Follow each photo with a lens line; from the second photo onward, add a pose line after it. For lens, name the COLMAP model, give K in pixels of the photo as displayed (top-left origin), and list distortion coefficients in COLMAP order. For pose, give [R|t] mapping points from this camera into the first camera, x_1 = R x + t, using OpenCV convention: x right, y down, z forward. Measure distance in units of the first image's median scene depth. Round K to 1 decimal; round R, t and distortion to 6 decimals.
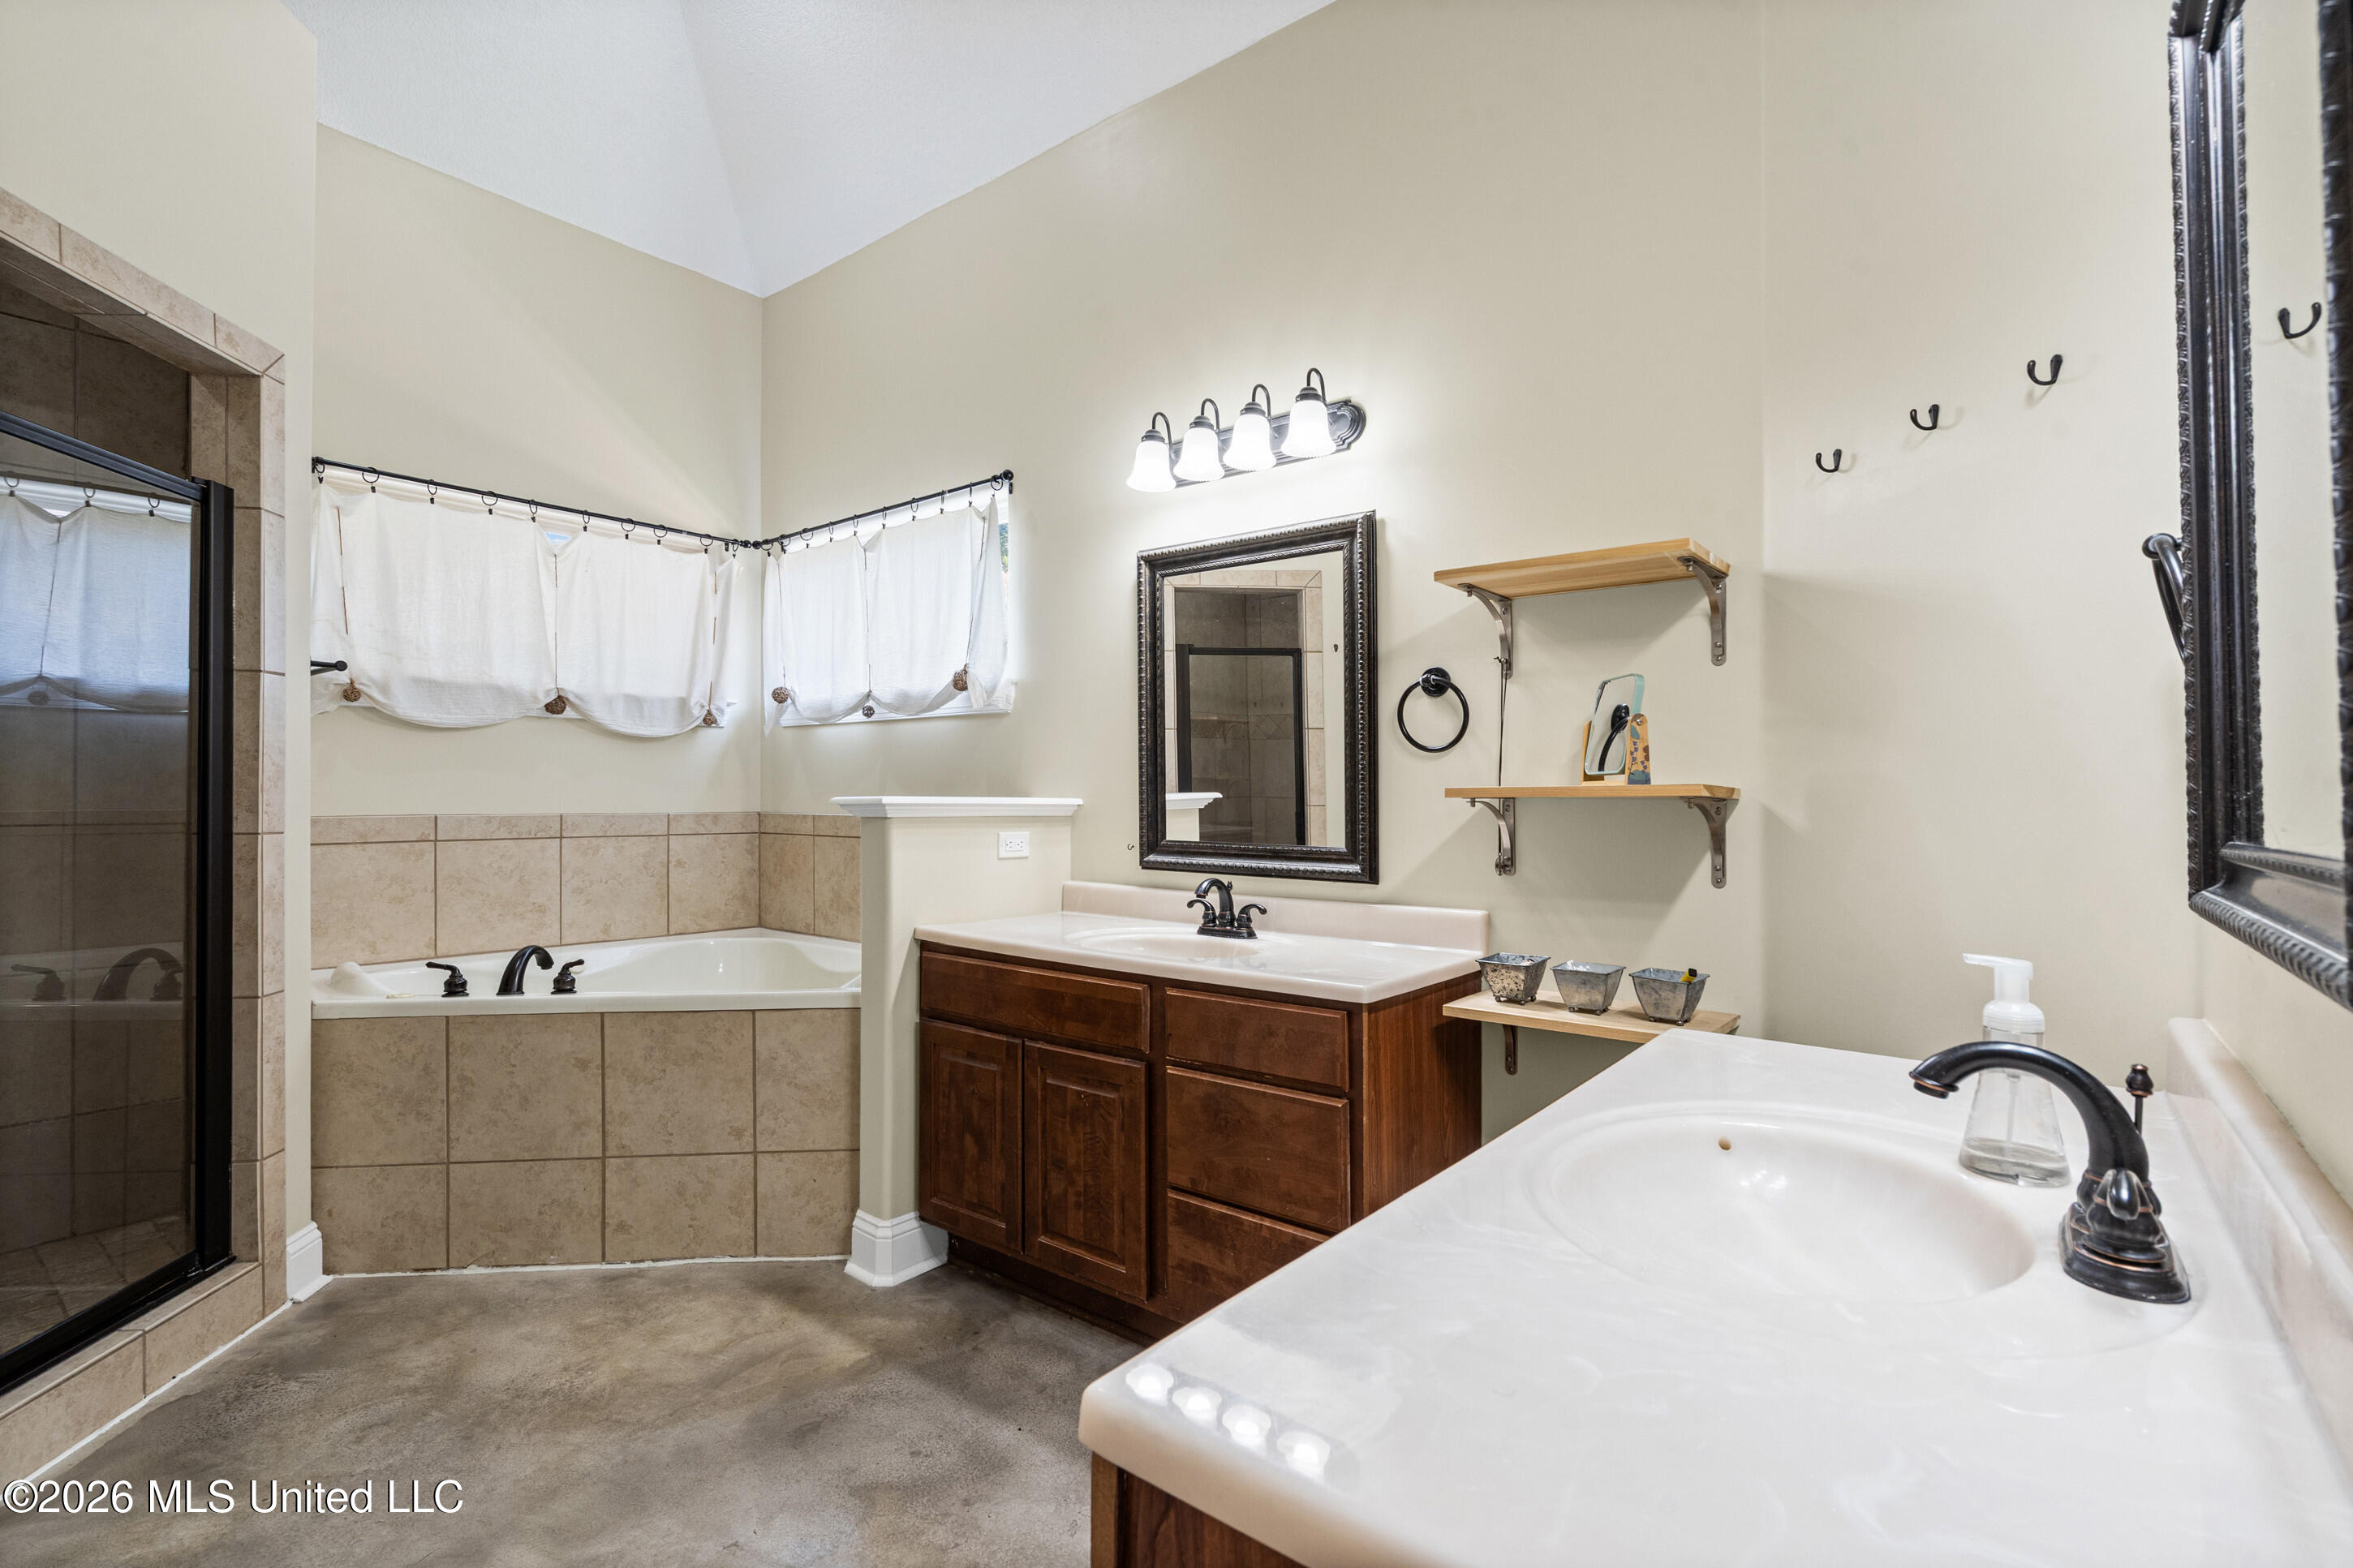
lens RADIAL K [[1078.4, 0, 1156.2], [0, 1078.4, 787.0], [0, 0, 1]] dist [0.008797, 0.001069]
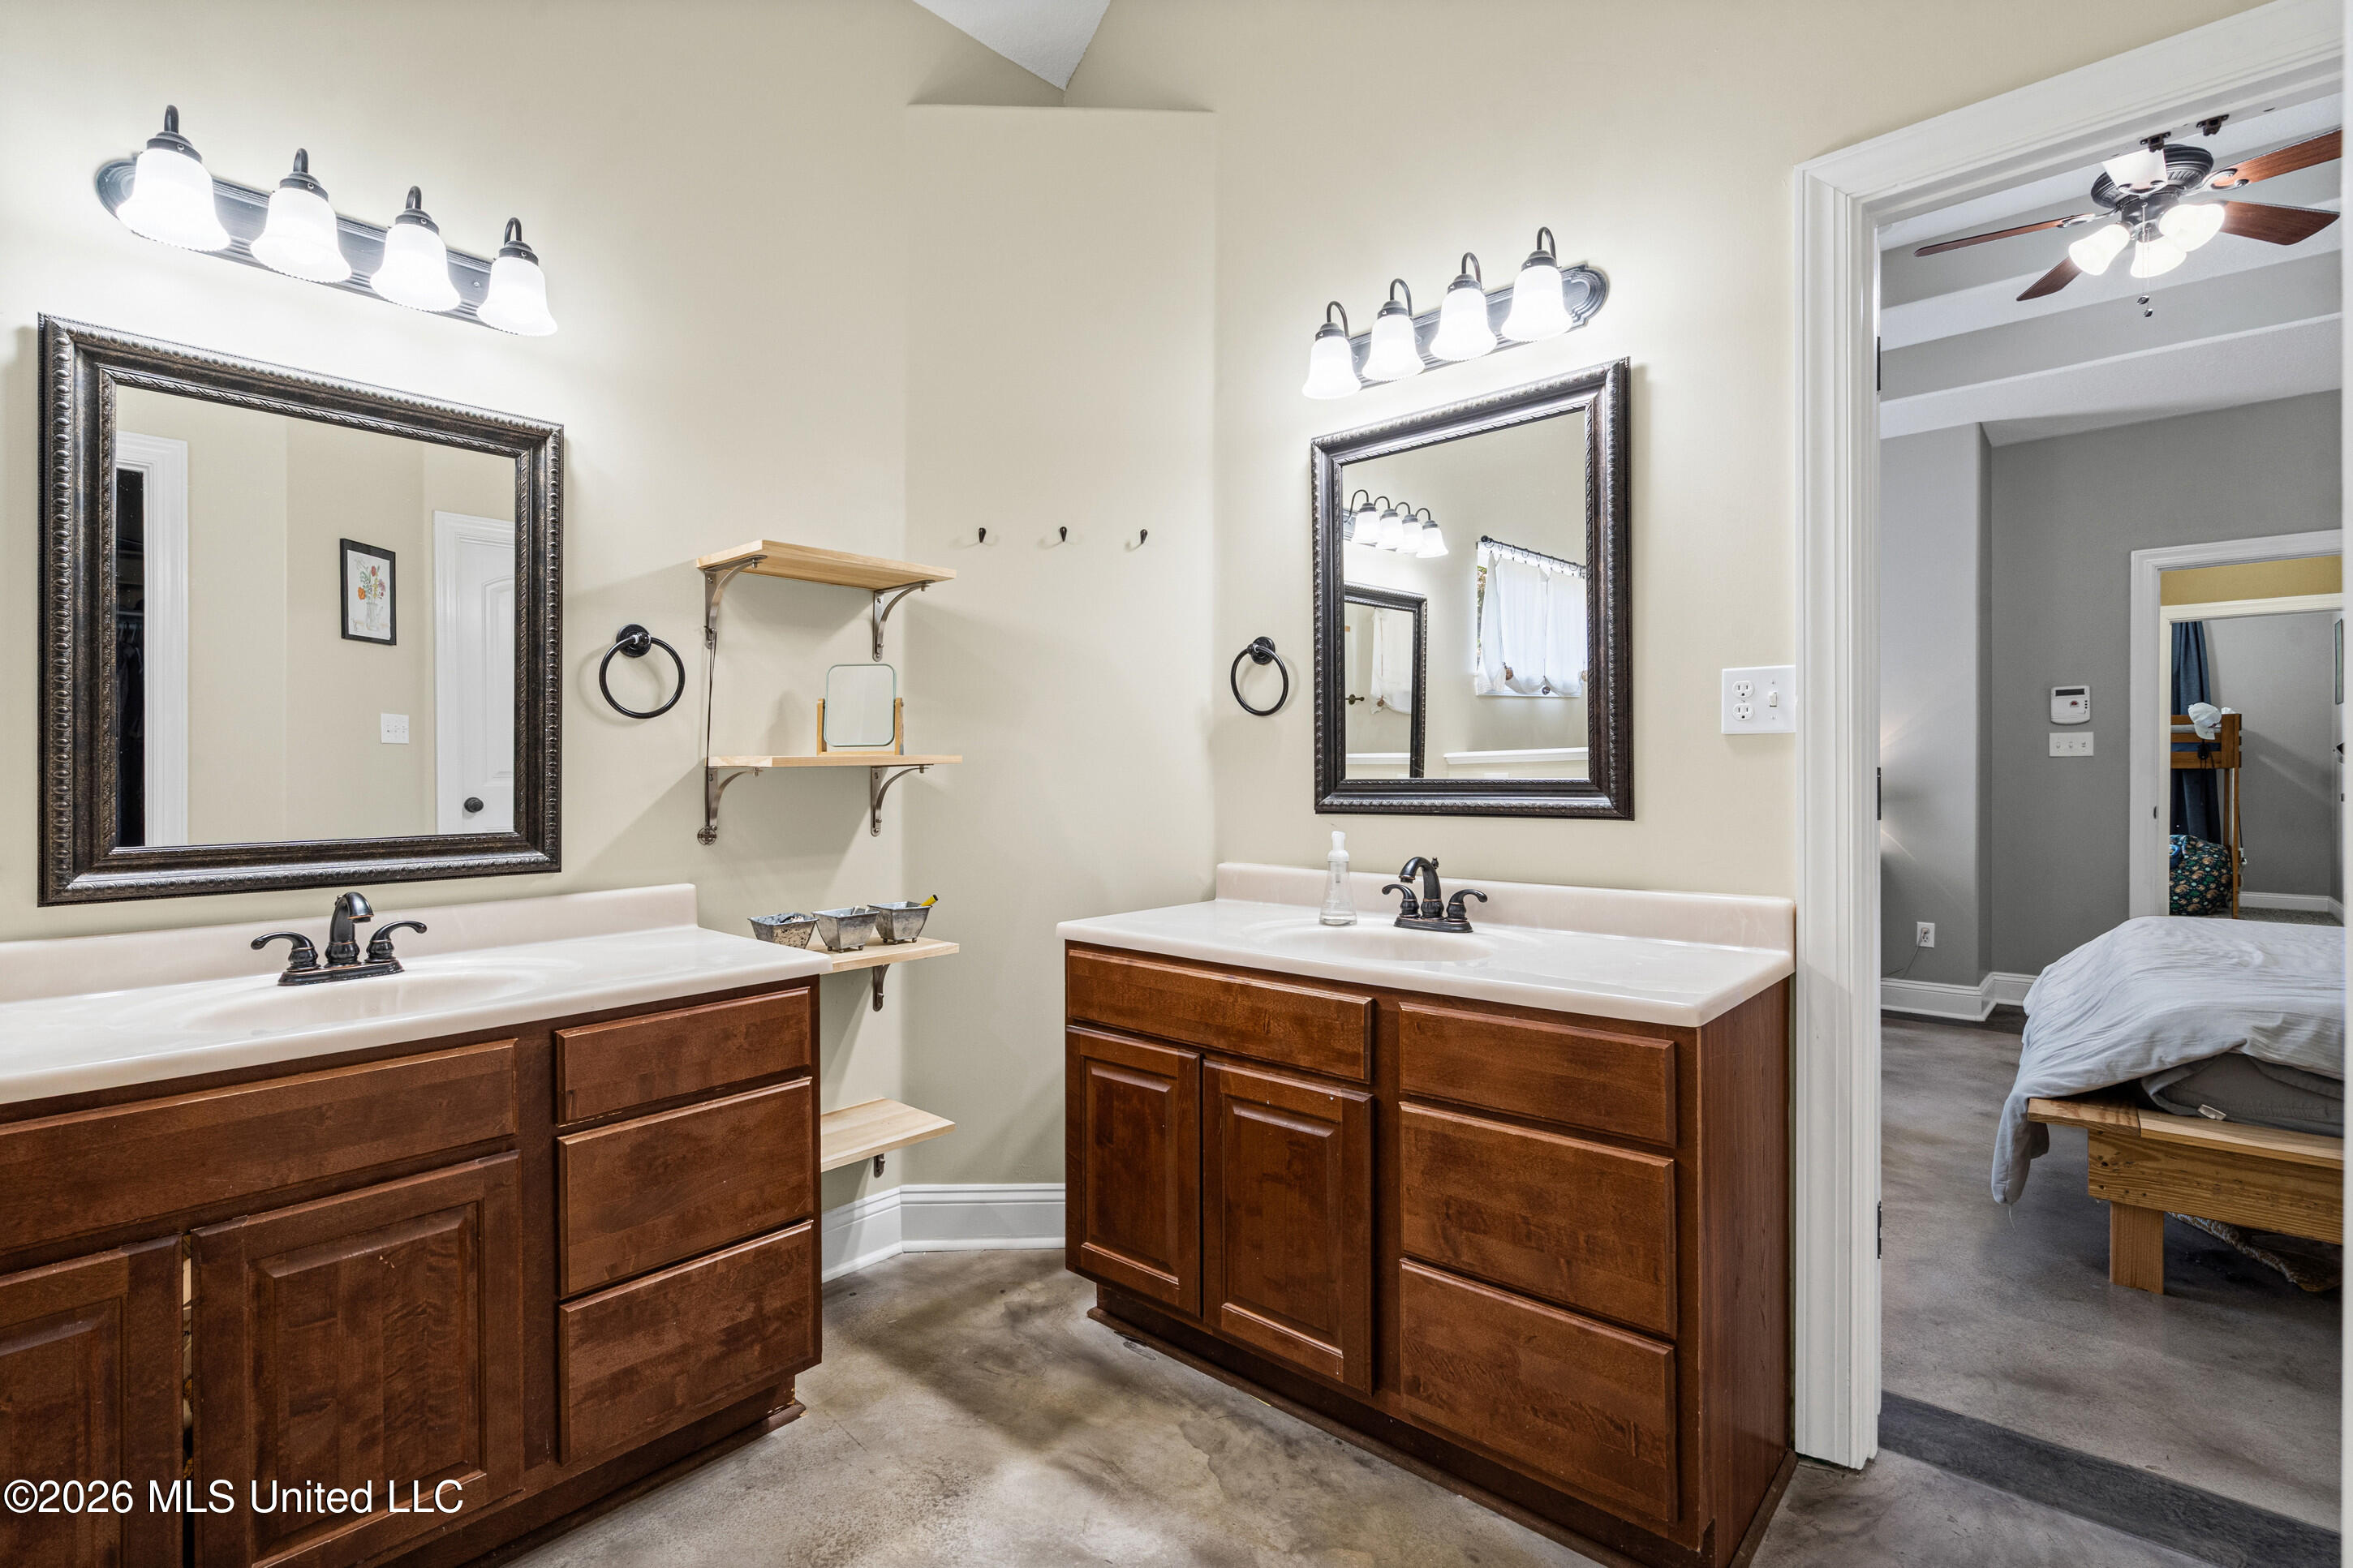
lens RADIAL K [[1078.4, 0, 1154.5], [0, 1078.4, 767.3], [0, 0, 1]] dist [0.008797, 0.001069]
pose [[0.080911, -0.002922, 0.996717, -0.648177], [0.001726, 0.999995, 0.002791, 0.007577], [-0.996720, 0.001495, 0.080916, 0.514627]]
